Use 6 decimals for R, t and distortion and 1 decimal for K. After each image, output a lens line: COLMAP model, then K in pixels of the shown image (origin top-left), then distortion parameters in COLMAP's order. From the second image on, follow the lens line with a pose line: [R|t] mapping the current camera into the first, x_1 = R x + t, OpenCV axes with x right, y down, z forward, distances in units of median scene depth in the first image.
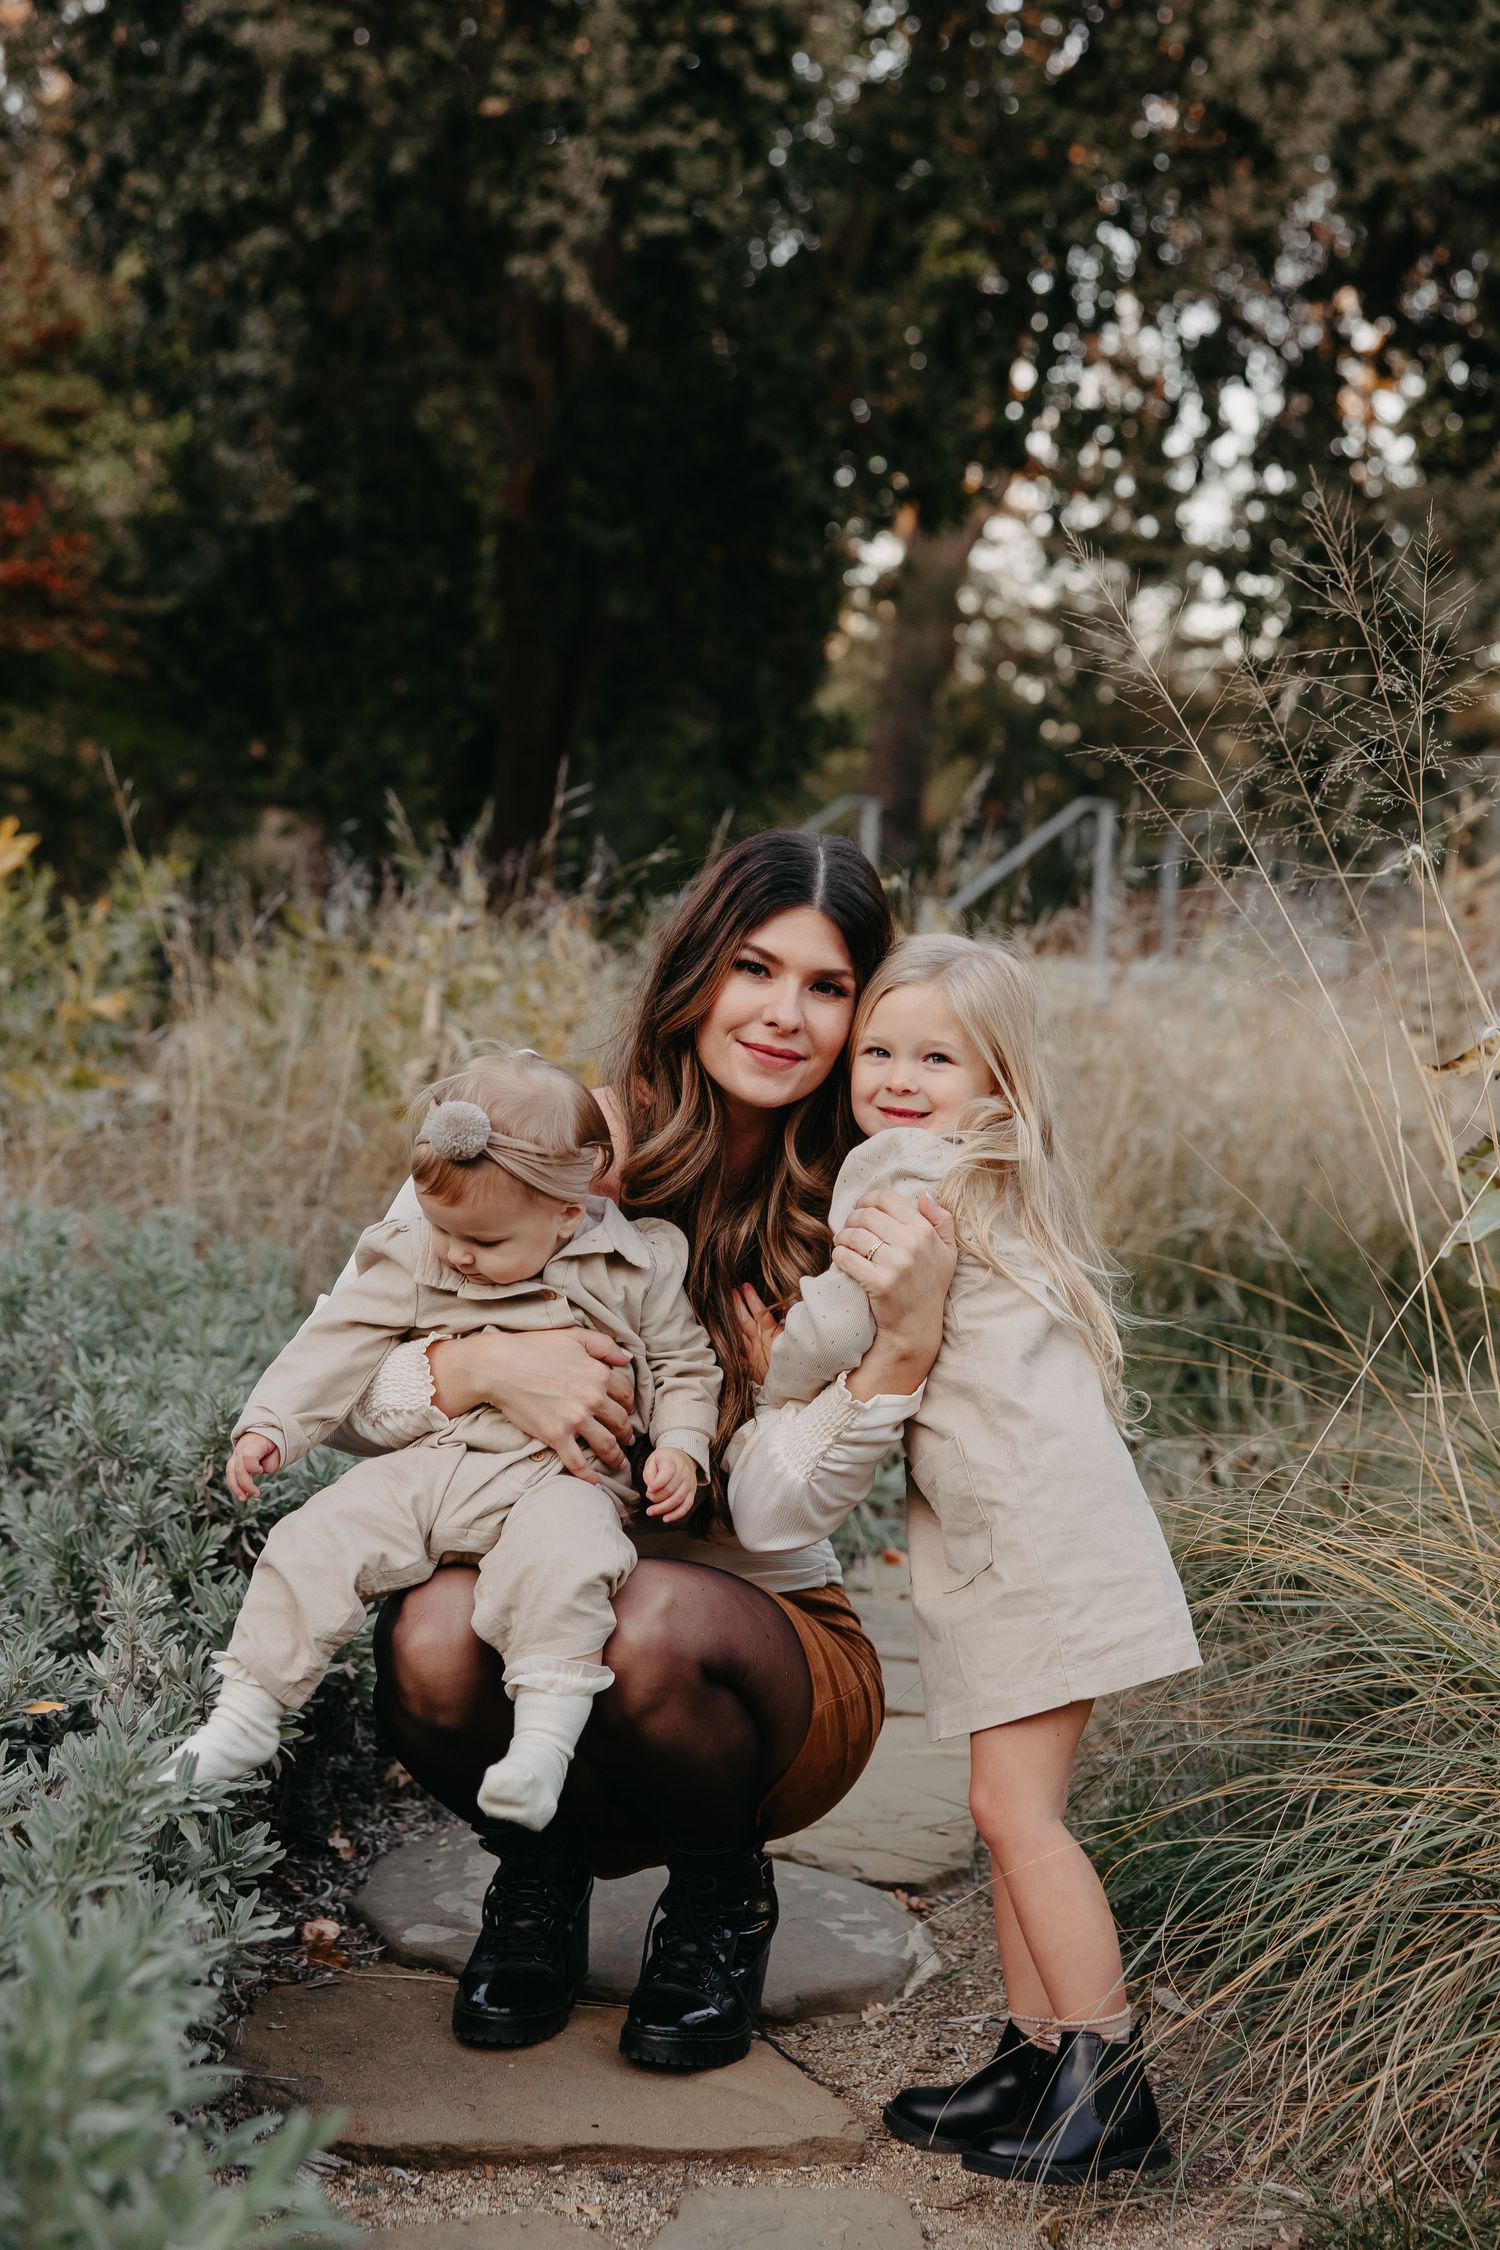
lens RADIAL K [[3318.4, 0, 750.0], [0, 3318.4, 1125.0], [0, 0, 1]] dist [-0.000962, 0.055440]
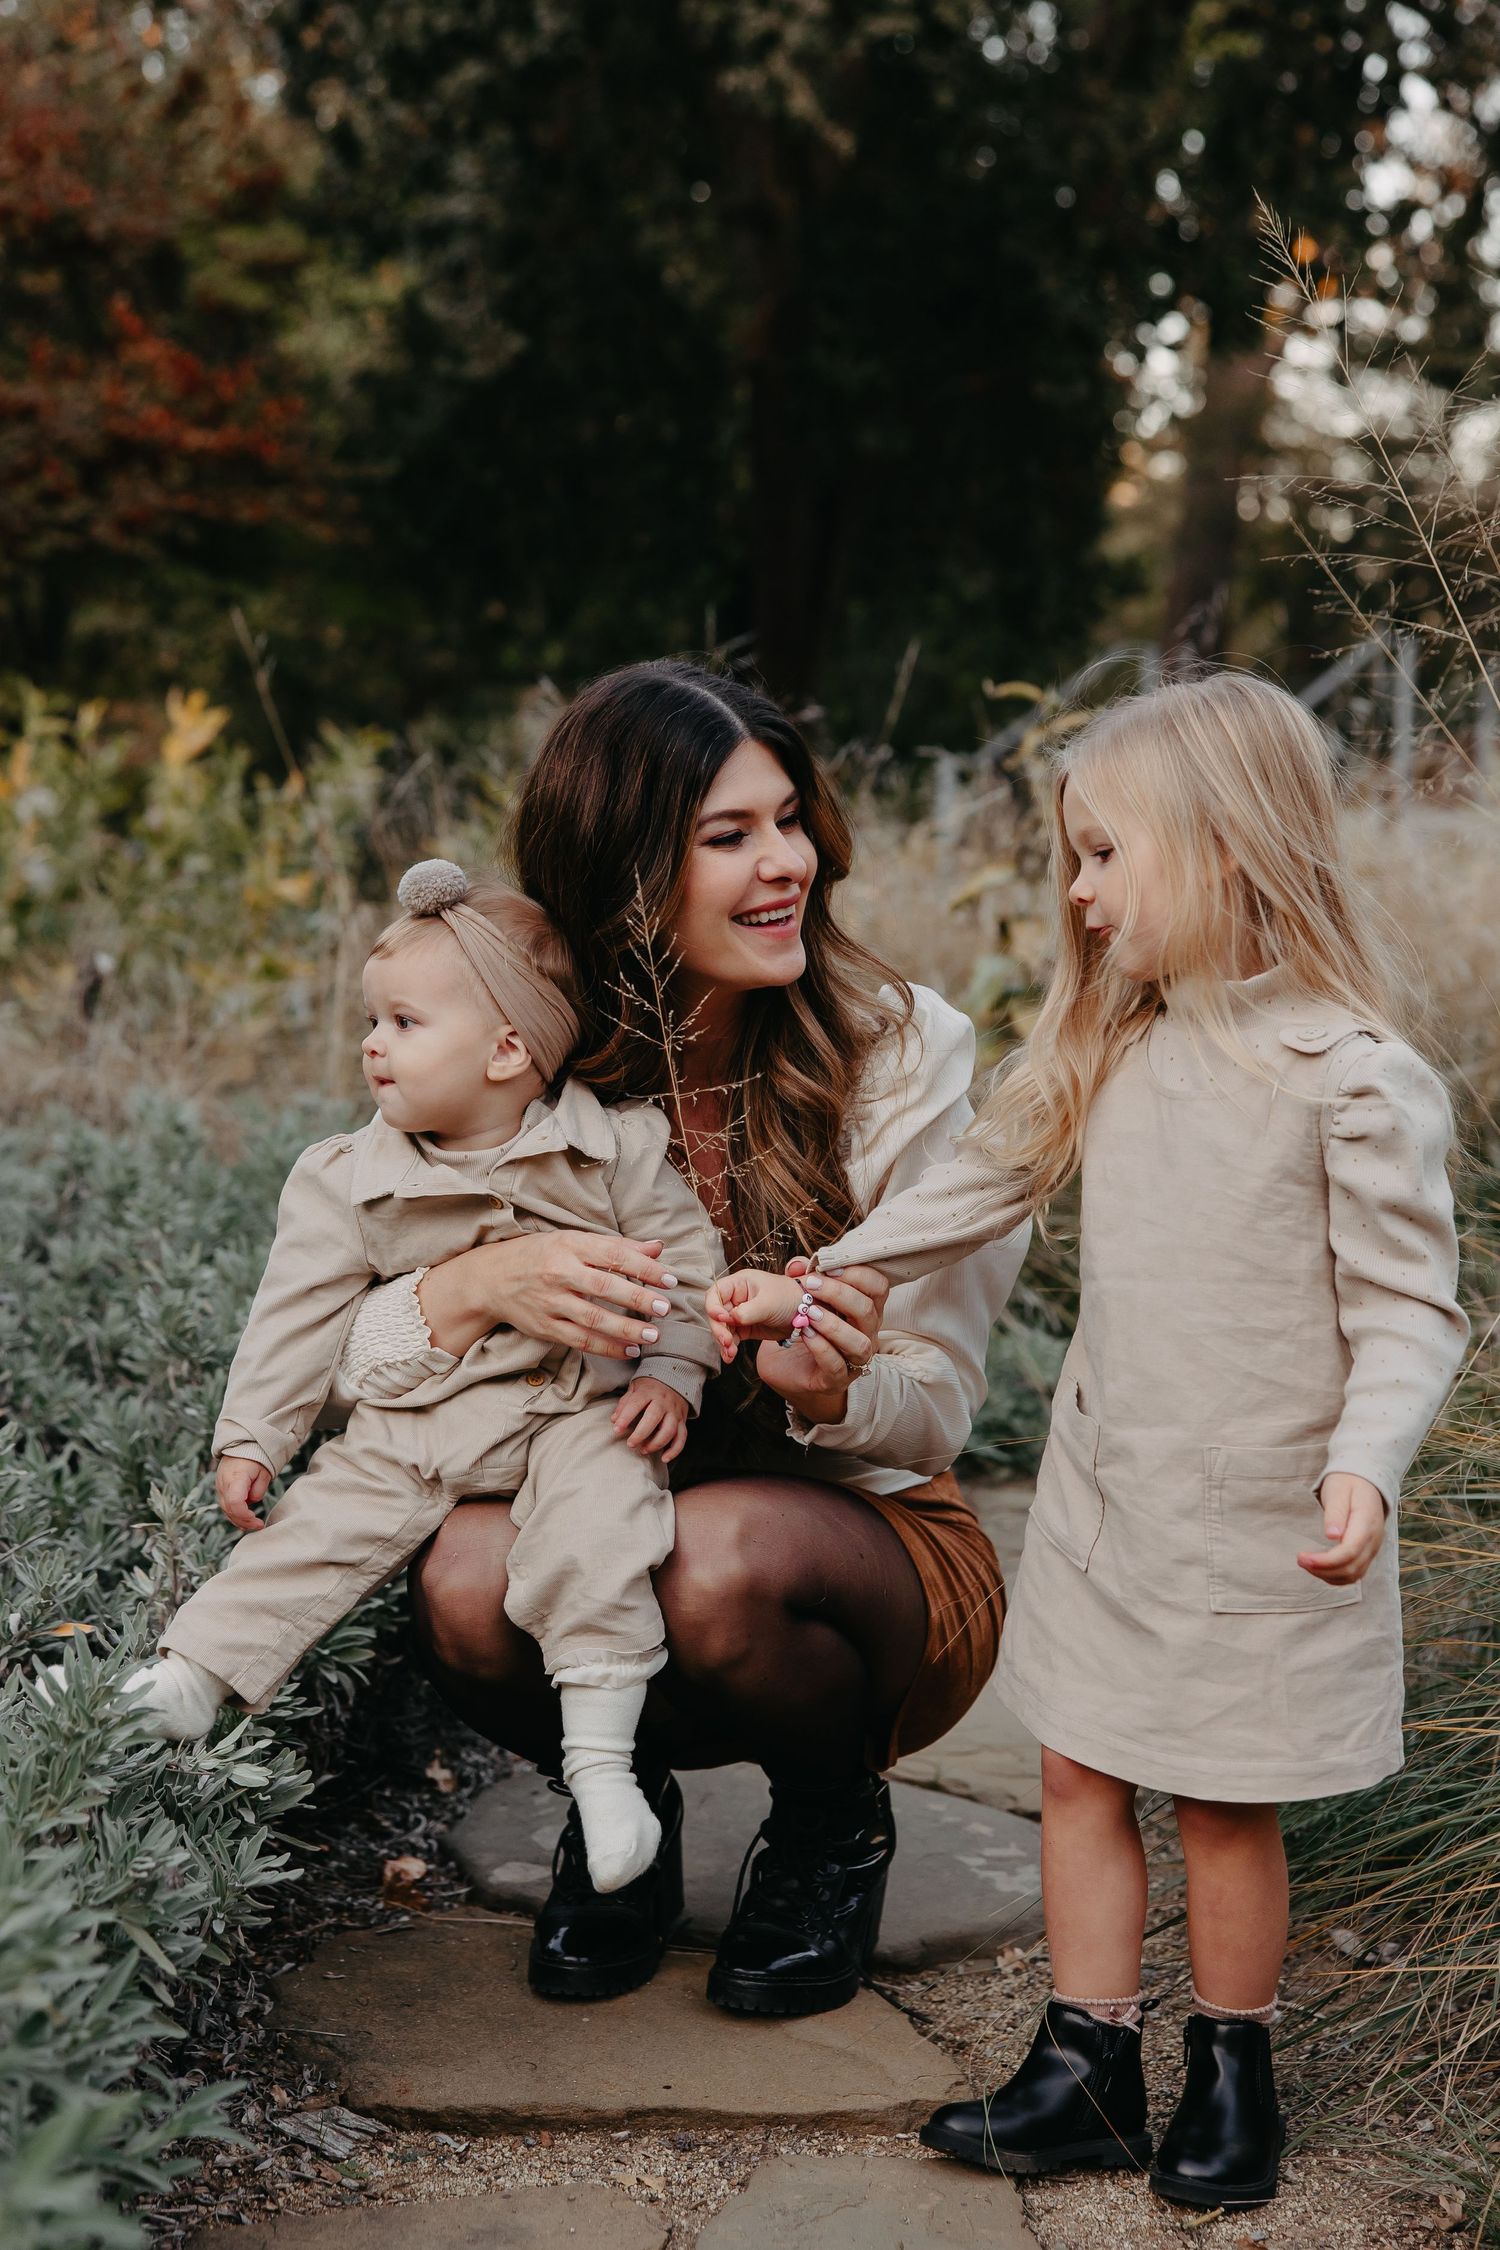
lens RADIAL K [[3456.1, 0, 750.0], [0, 3456.1, 1125.0], [0, 0, 1]] dist [-0.009917, 0.069368]
pose [[0.993740, -0.027718, -0.108222, 0.069952], [0.030850, 0.999149, 0.027377, 0.015092], [0.107371, -0.030544, 0.993750, 0.072345]]
